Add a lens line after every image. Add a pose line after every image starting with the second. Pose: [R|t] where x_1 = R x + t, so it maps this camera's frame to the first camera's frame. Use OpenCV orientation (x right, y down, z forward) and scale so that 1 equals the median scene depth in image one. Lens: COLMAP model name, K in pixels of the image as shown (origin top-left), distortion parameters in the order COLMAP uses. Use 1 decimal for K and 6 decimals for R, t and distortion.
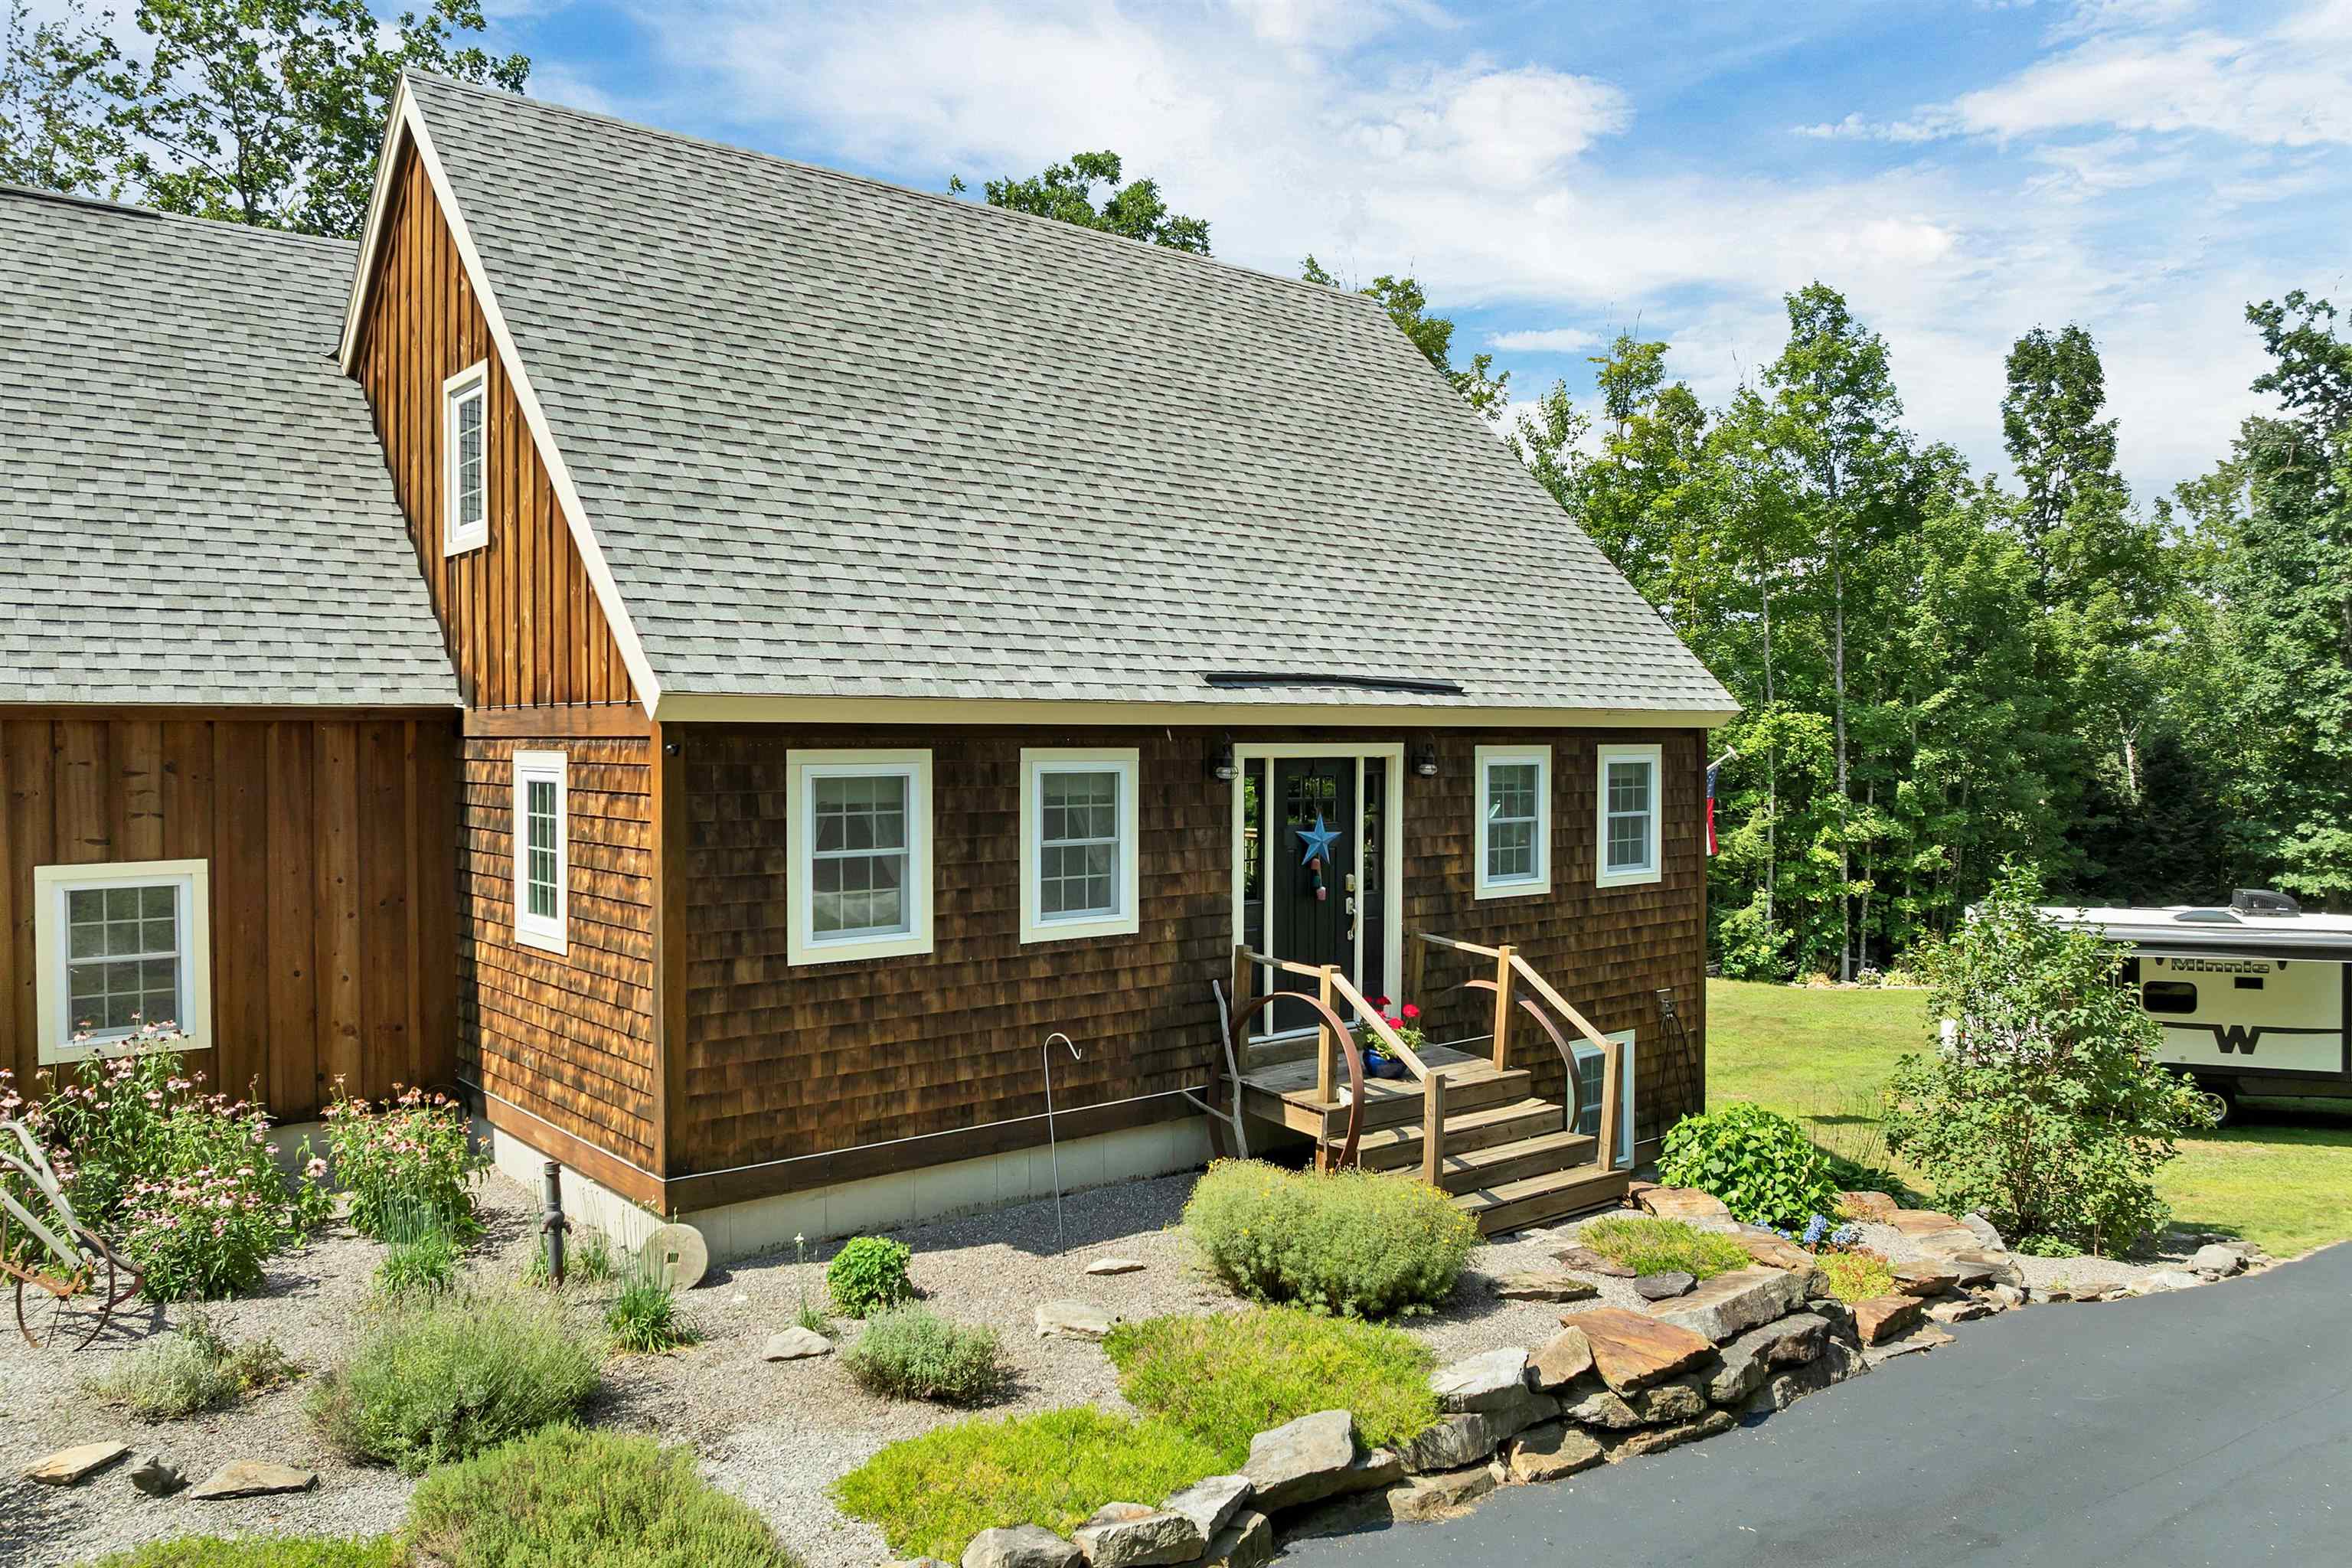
lens RADIAL K [[1682.0, 0, 1181.3], [0, 1682.0, 772.7], [0, 0, 1]] dist [-0.040419, 0.001277]
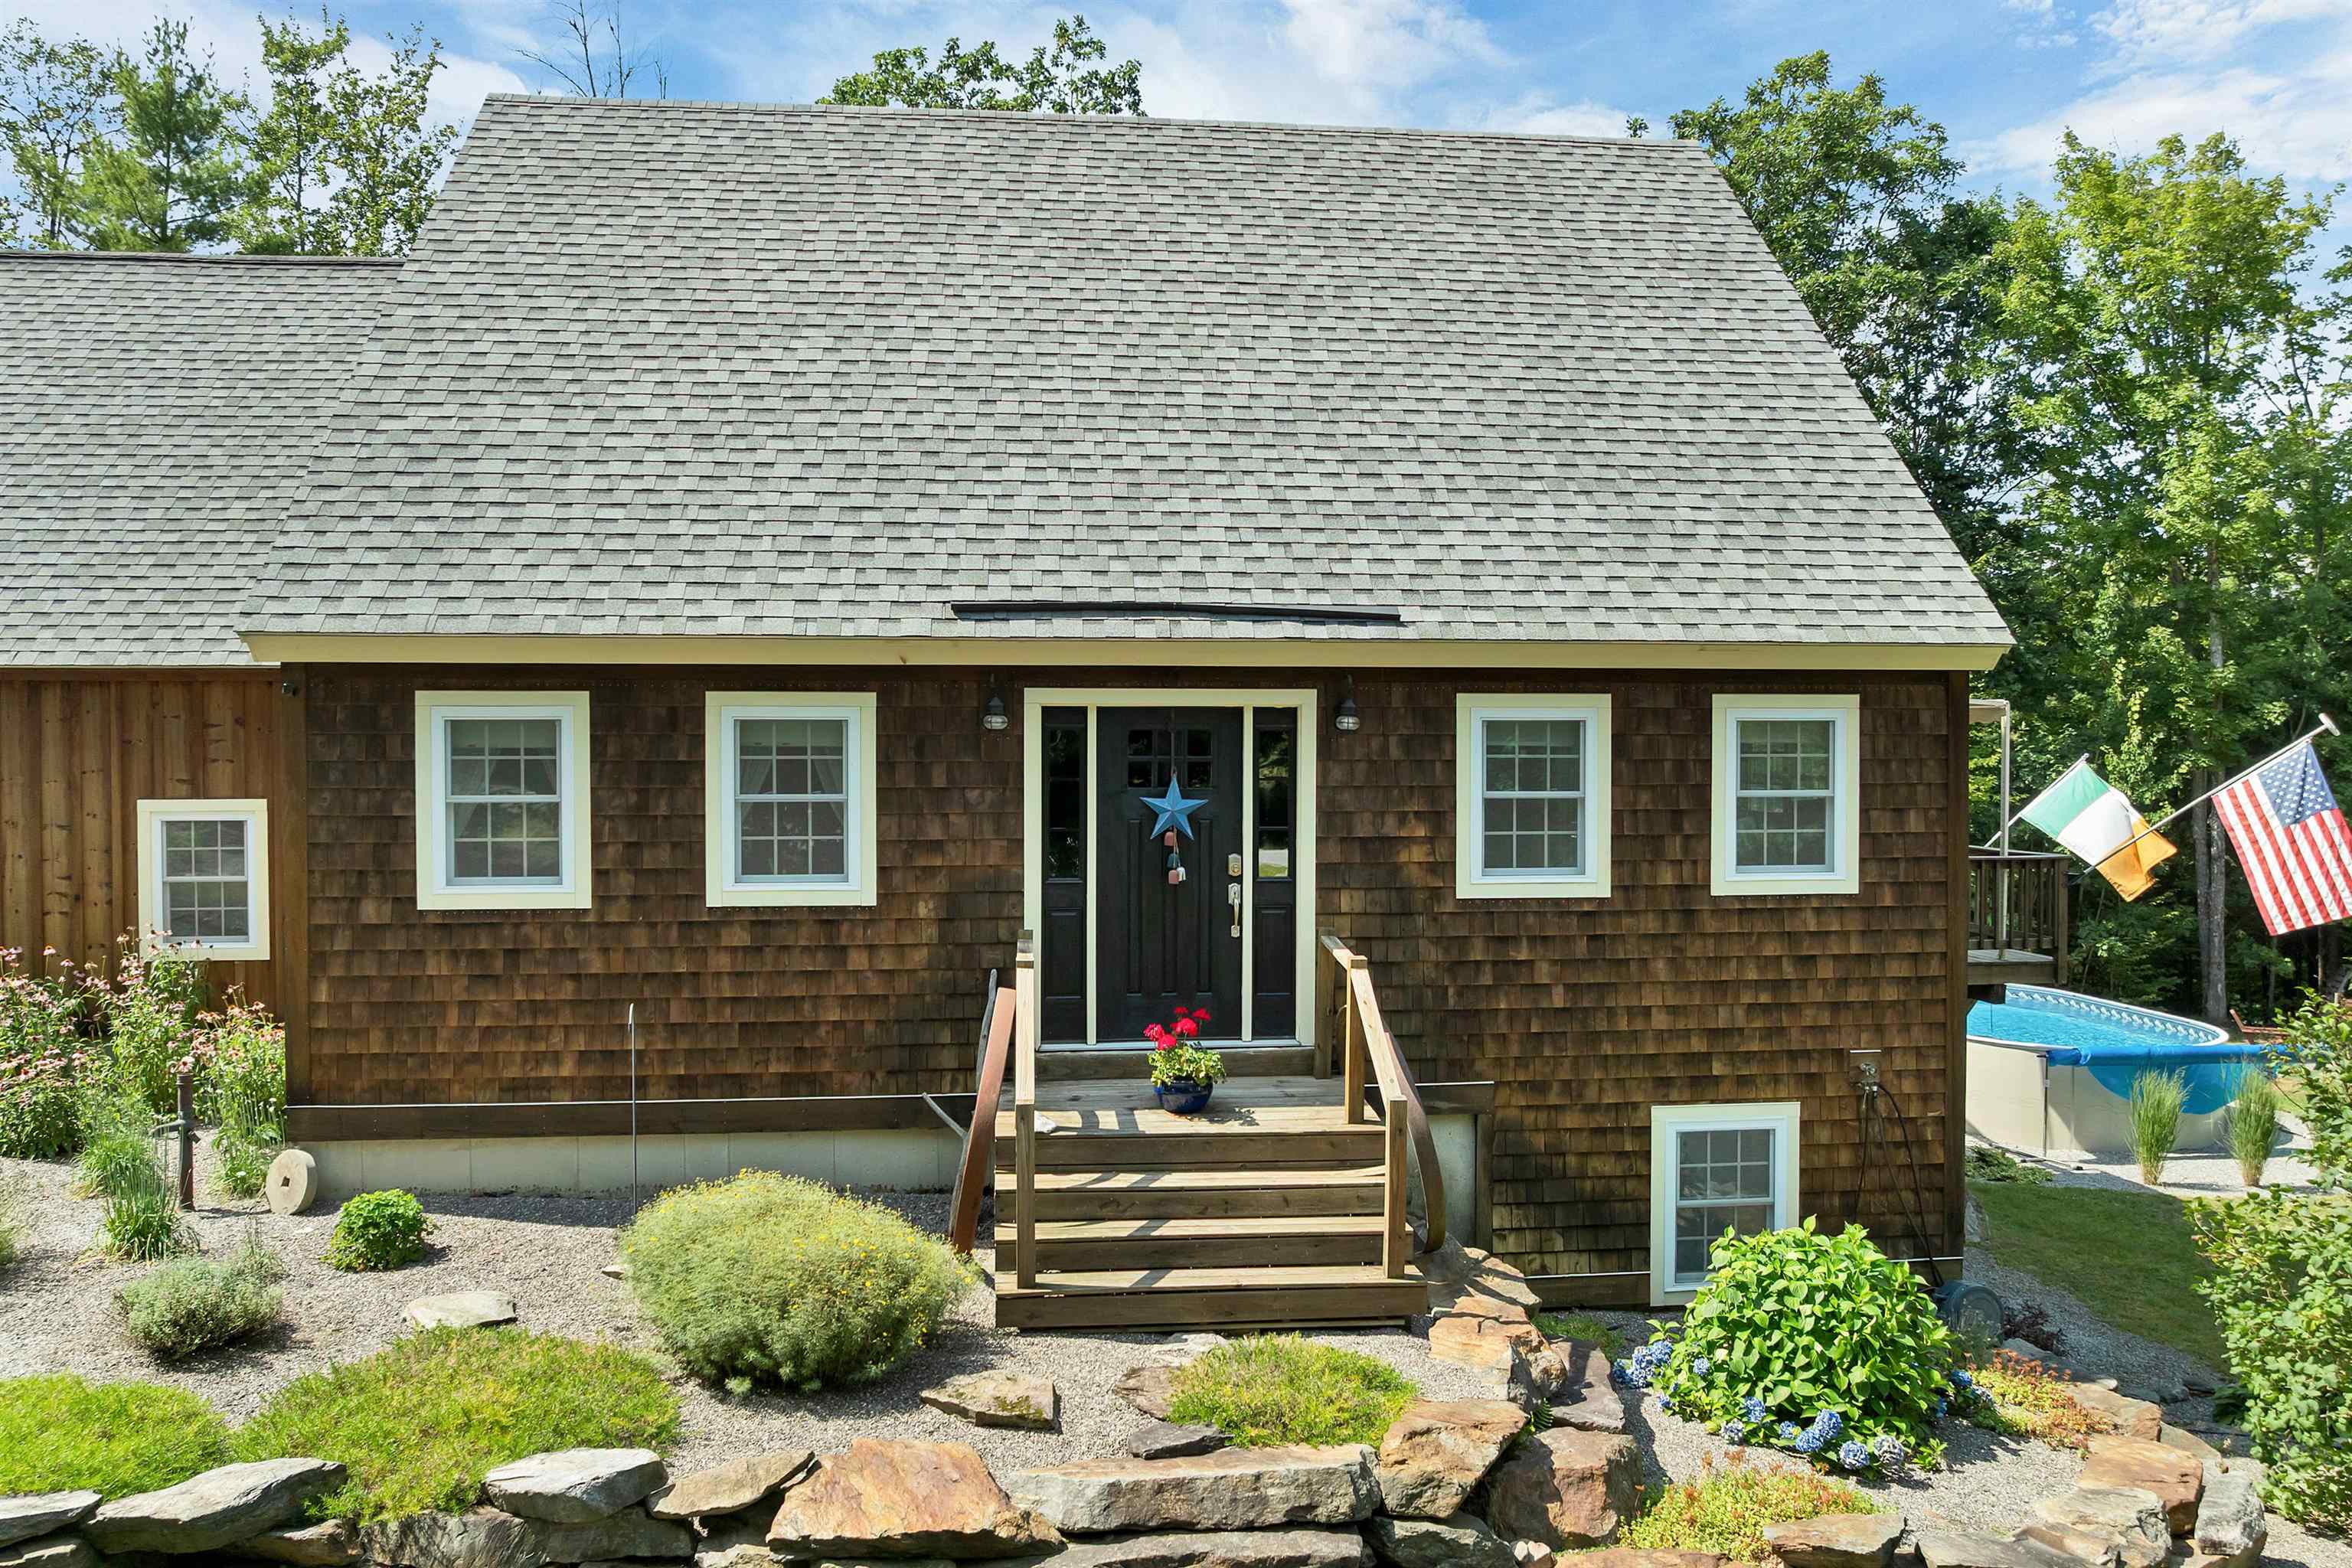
lens RADIAL K [[1682.0, 0, 1201.1], [0, 1682.0, 776.3], [0, 0, 1]] dist [-0.040419, 0.001277]
pose [[0.834005, 0.010969, -0.551647, 0.535908], [-0.011710, 0.999929, 0.002178, 0.022327], [0.551632, 0.004643, 0.834075, 0.334208]]
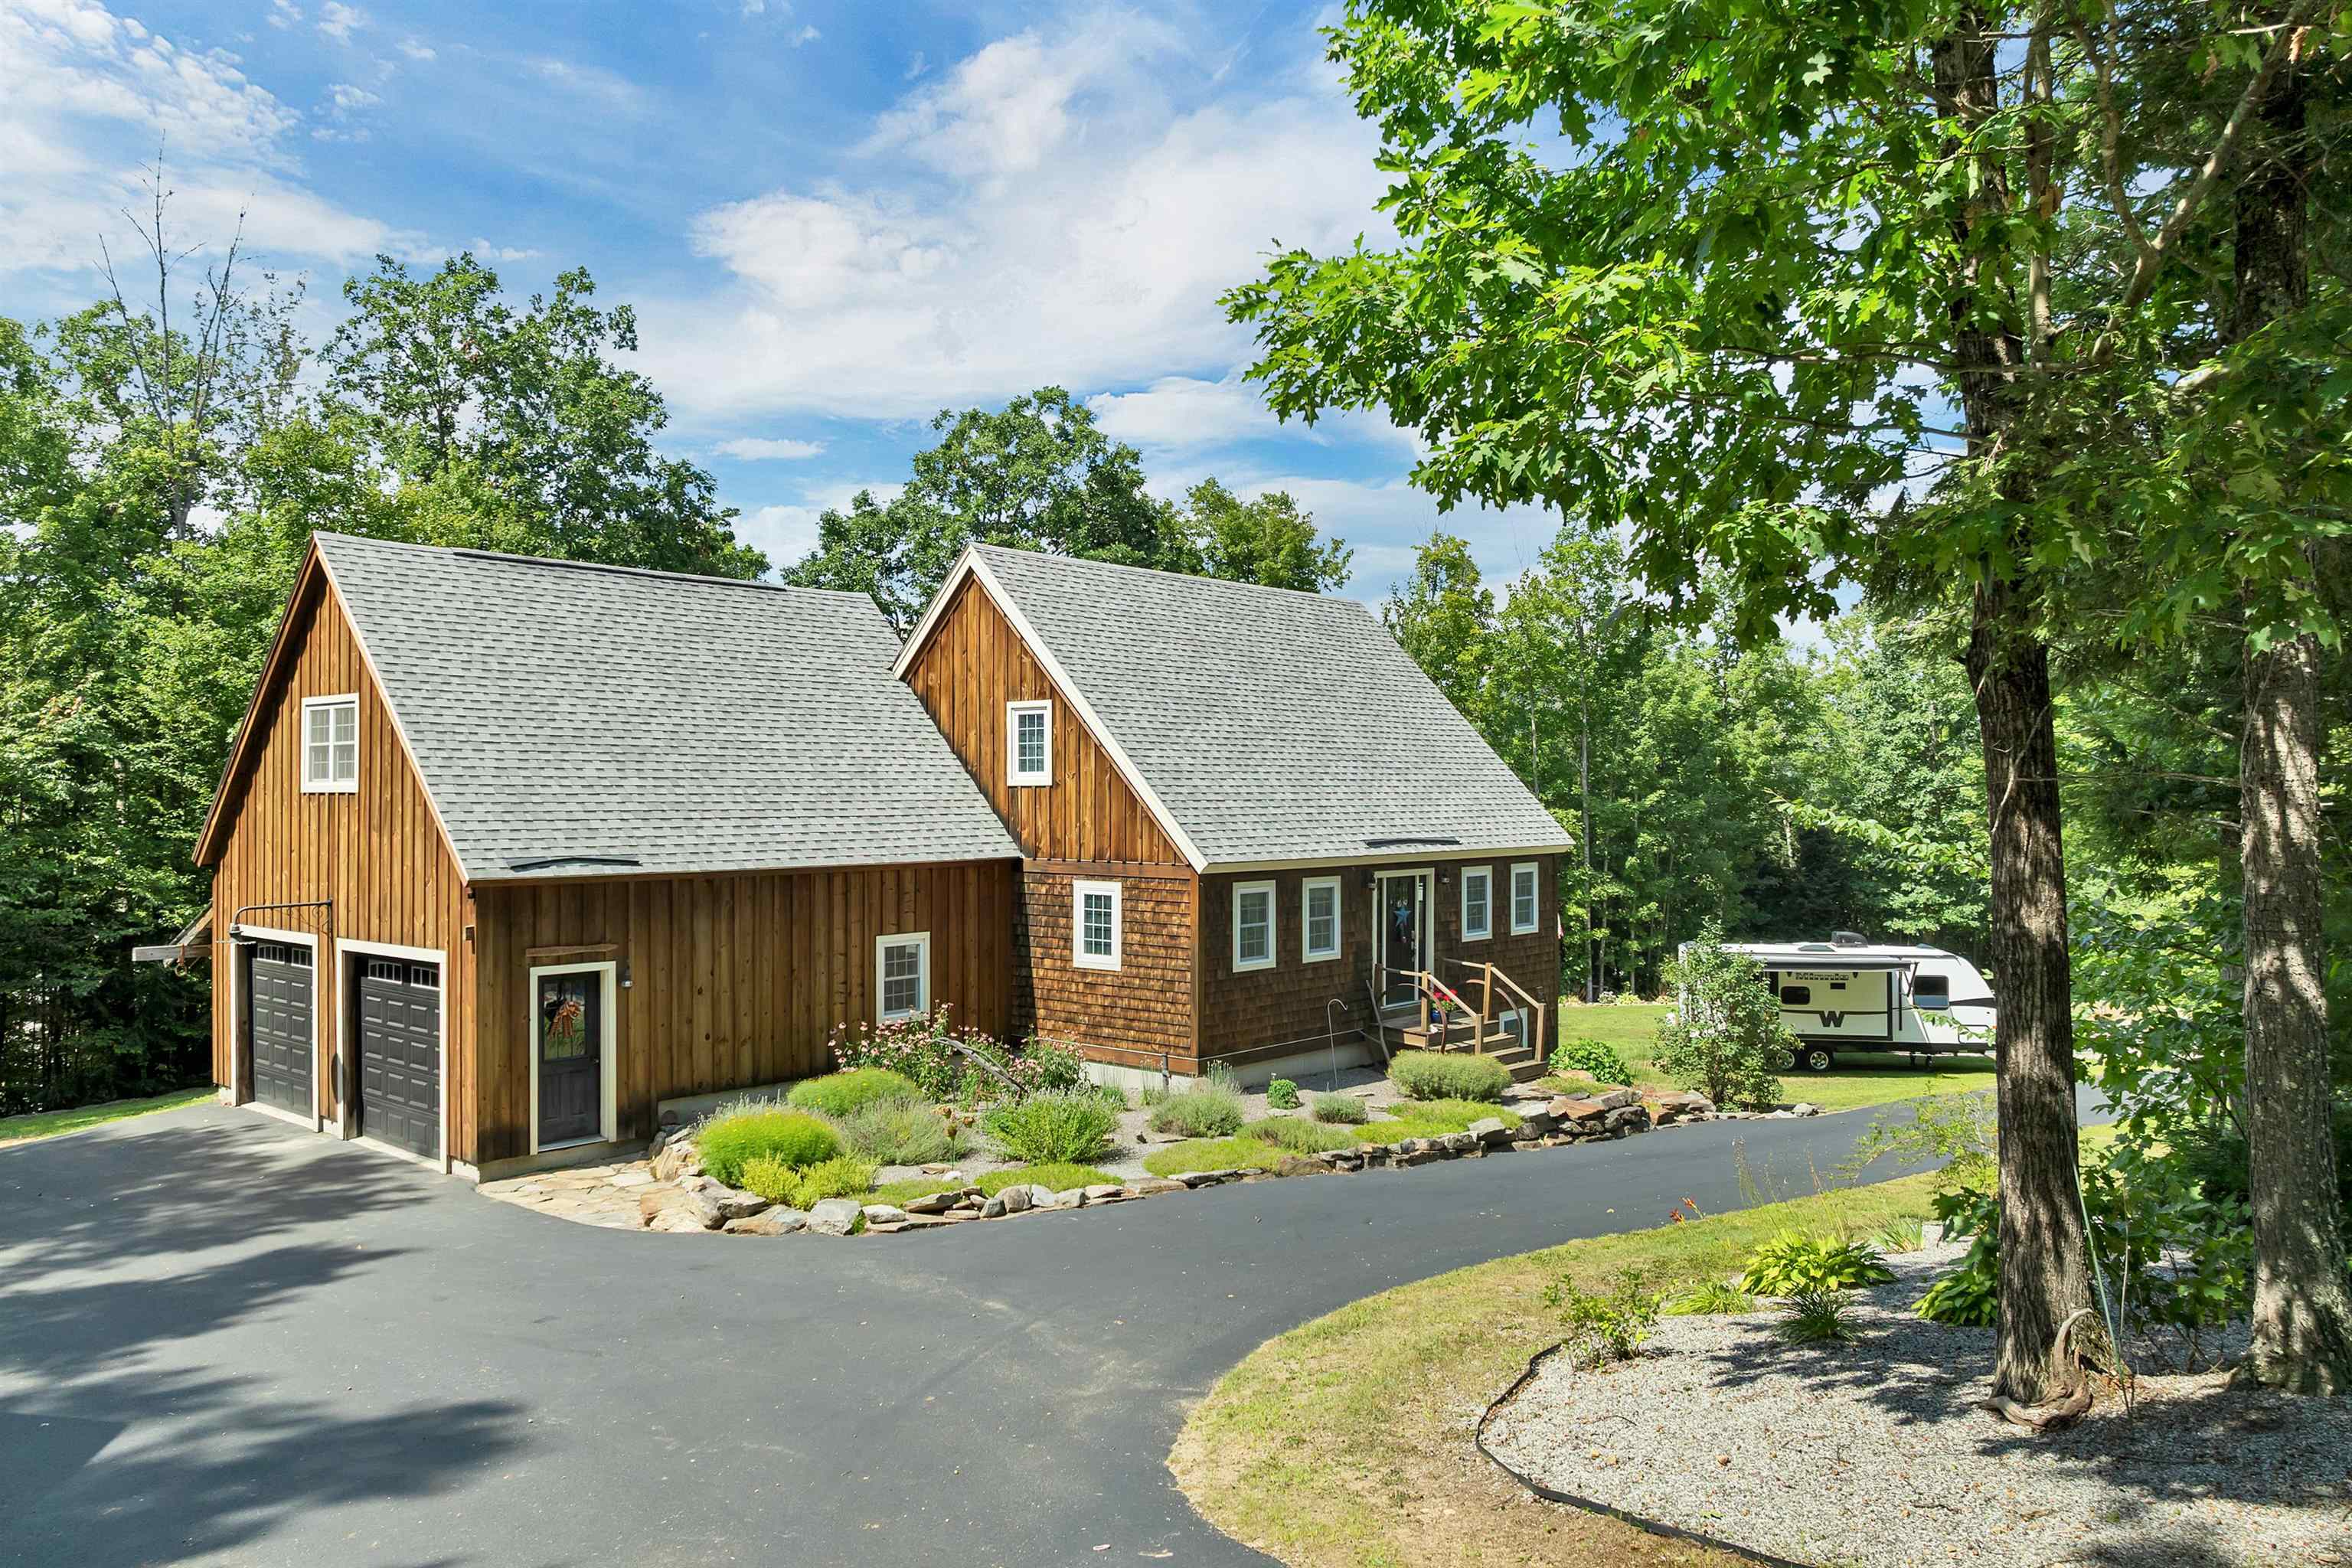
lens RADIAL K [[1682.0, 0, 1177.8], [0, 1682.0, 786.2], [0, 0, 1]] dist [-0.040419, 0.001277]
pose [[0.987308, 0.000727, 0.158817, -0.536959], [0.002915, 0.999738, -0.022700, -0.075542], [-0.158792, 0.022875, 0.987047, -1.061867]]
